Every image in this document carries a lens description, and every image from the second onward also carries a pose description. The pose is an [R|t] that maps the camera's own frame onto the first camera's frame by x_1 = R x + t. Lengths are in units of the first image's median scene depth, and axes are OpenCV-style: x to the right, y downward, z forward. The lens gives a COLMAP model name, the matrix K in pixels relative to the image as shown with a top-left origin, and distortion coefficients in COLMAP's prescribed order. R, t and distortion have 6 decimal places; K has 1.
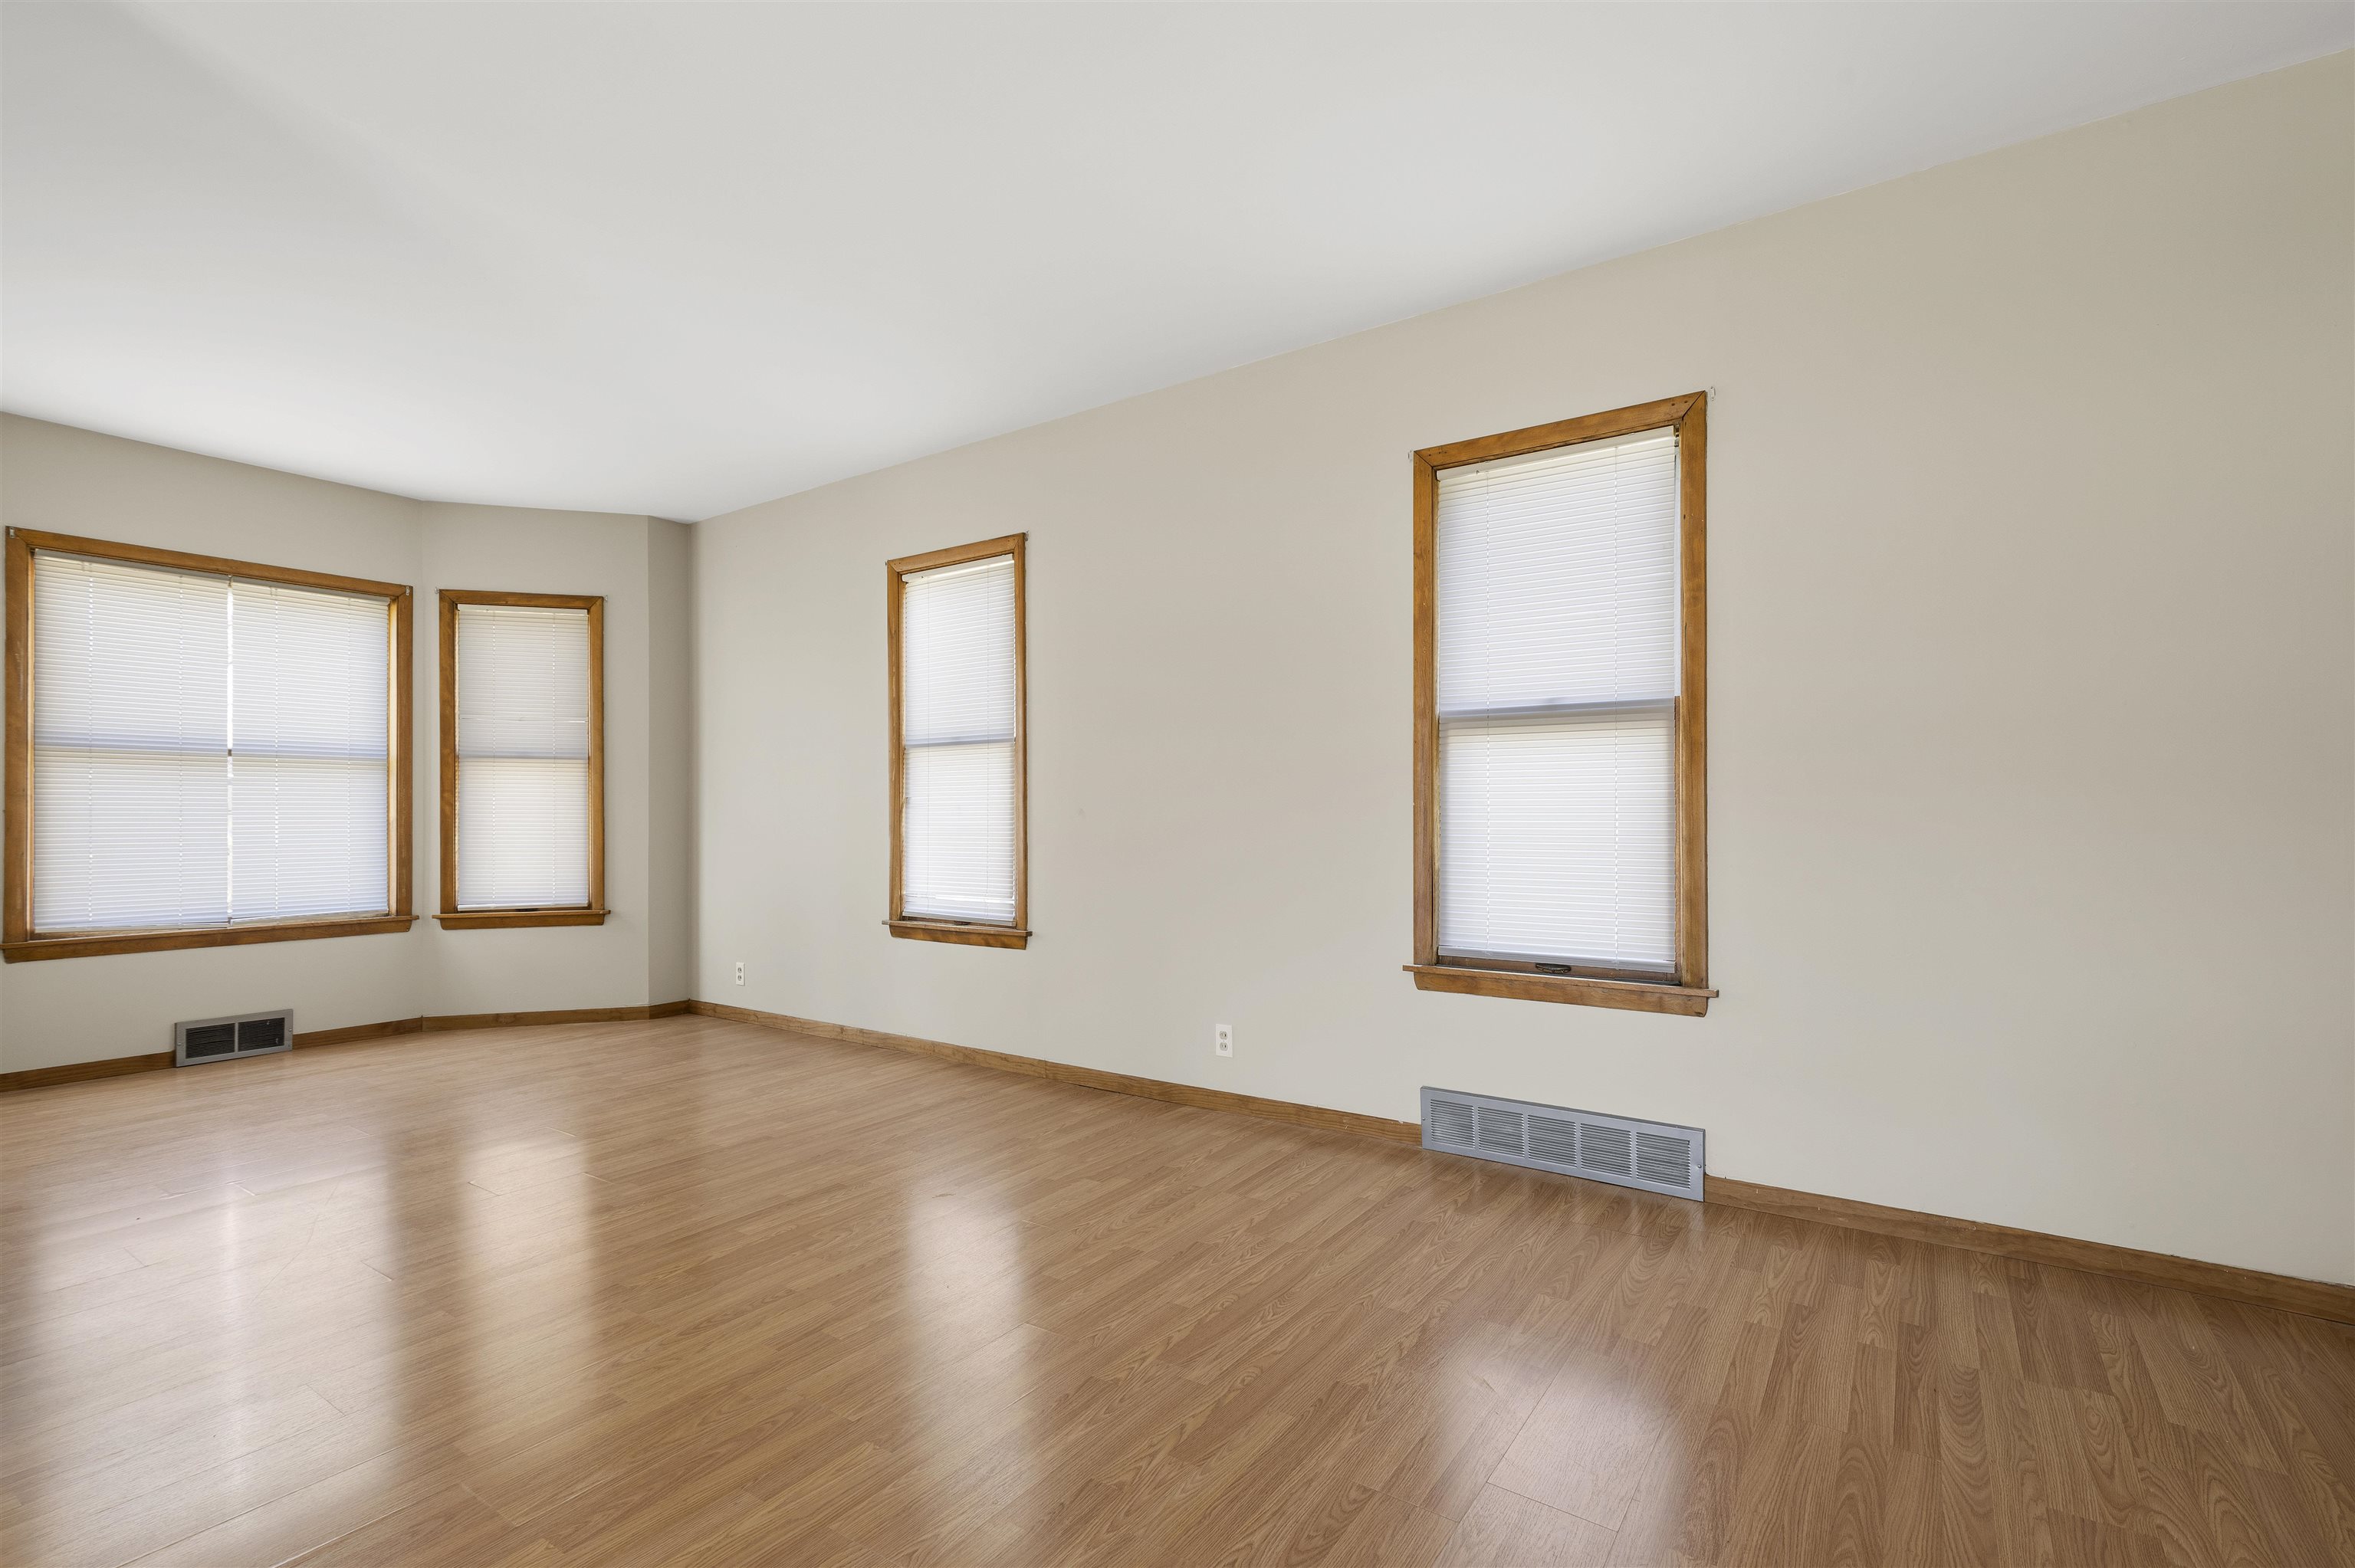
lens RADIAL K [[1067.1, 0, 1208.6], [0, 1067.1, 798.6], [0, 0, 1]] dist [0.001834, 0.000484]
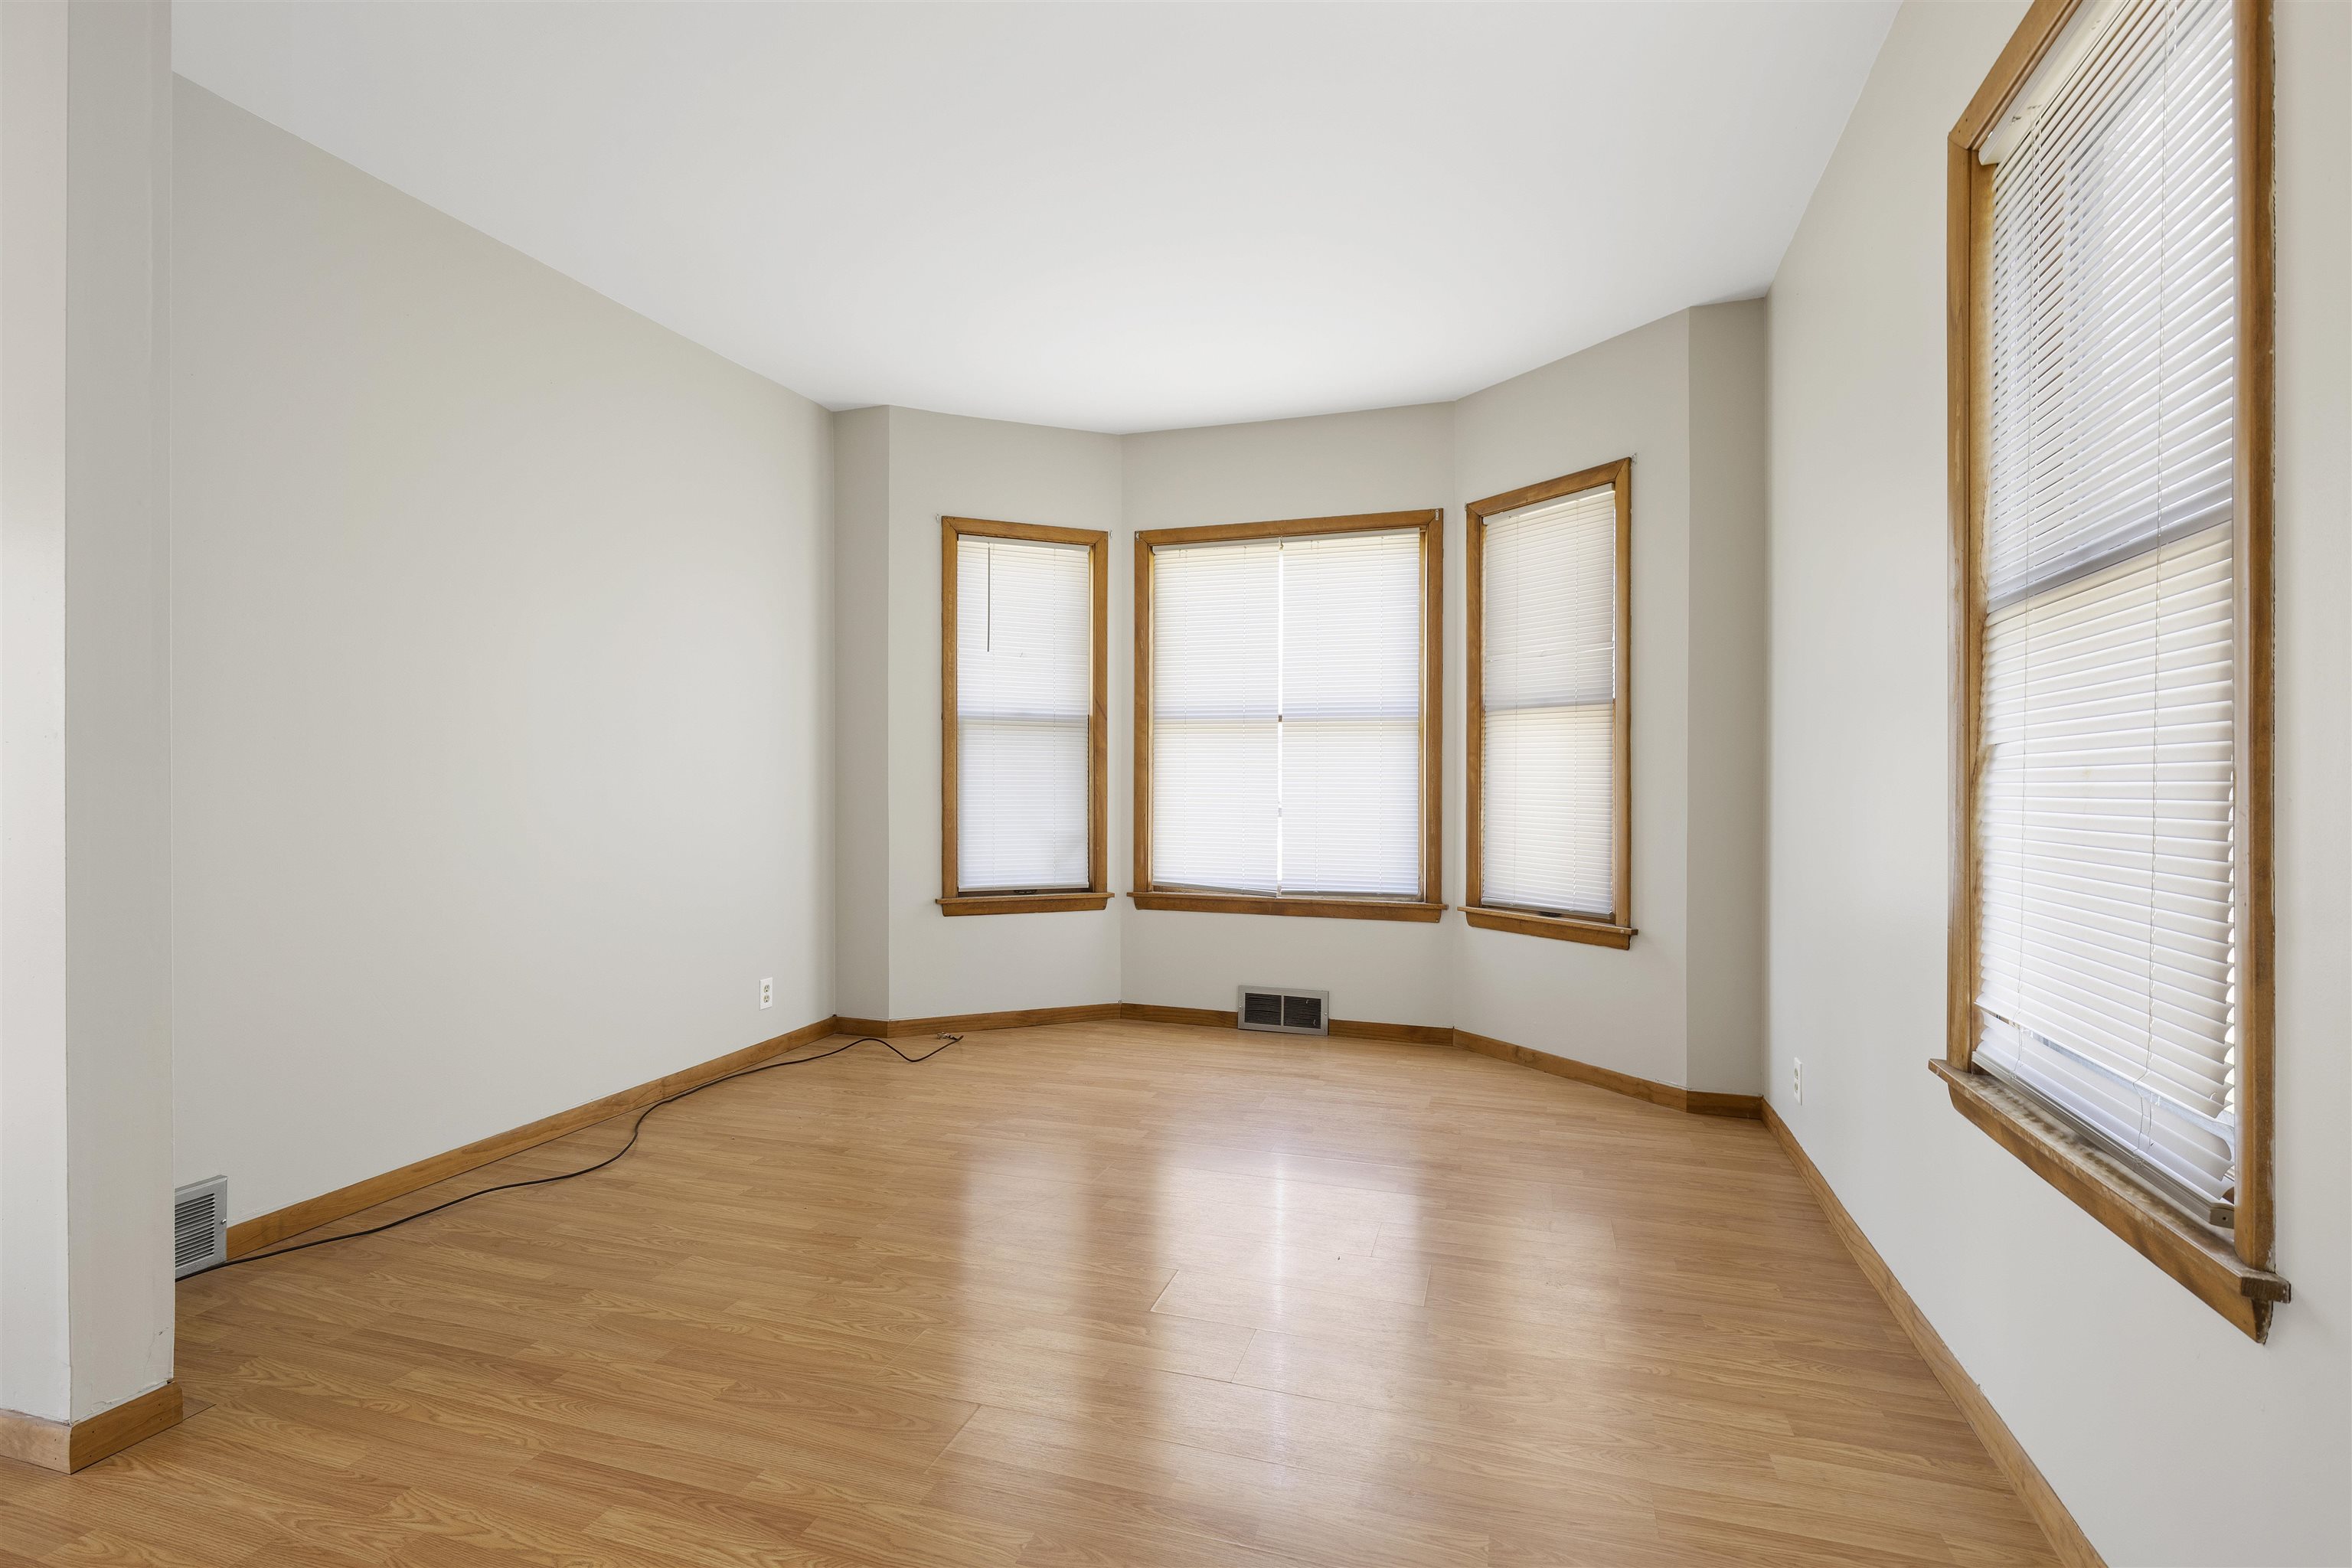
lens RADIAL K [[1065.9, 0, 1169.2], [0, 1065.9, 778.7], [0, 0, 1]] dist [0.001834, 0.000484]
pose [[0.264527, 0.001811, -0.964376, -0.001283], [0.009118, 0.999949, 0.004379, 0.006194], [0.964335, -0.009952, 0.264497, 0.575943]]
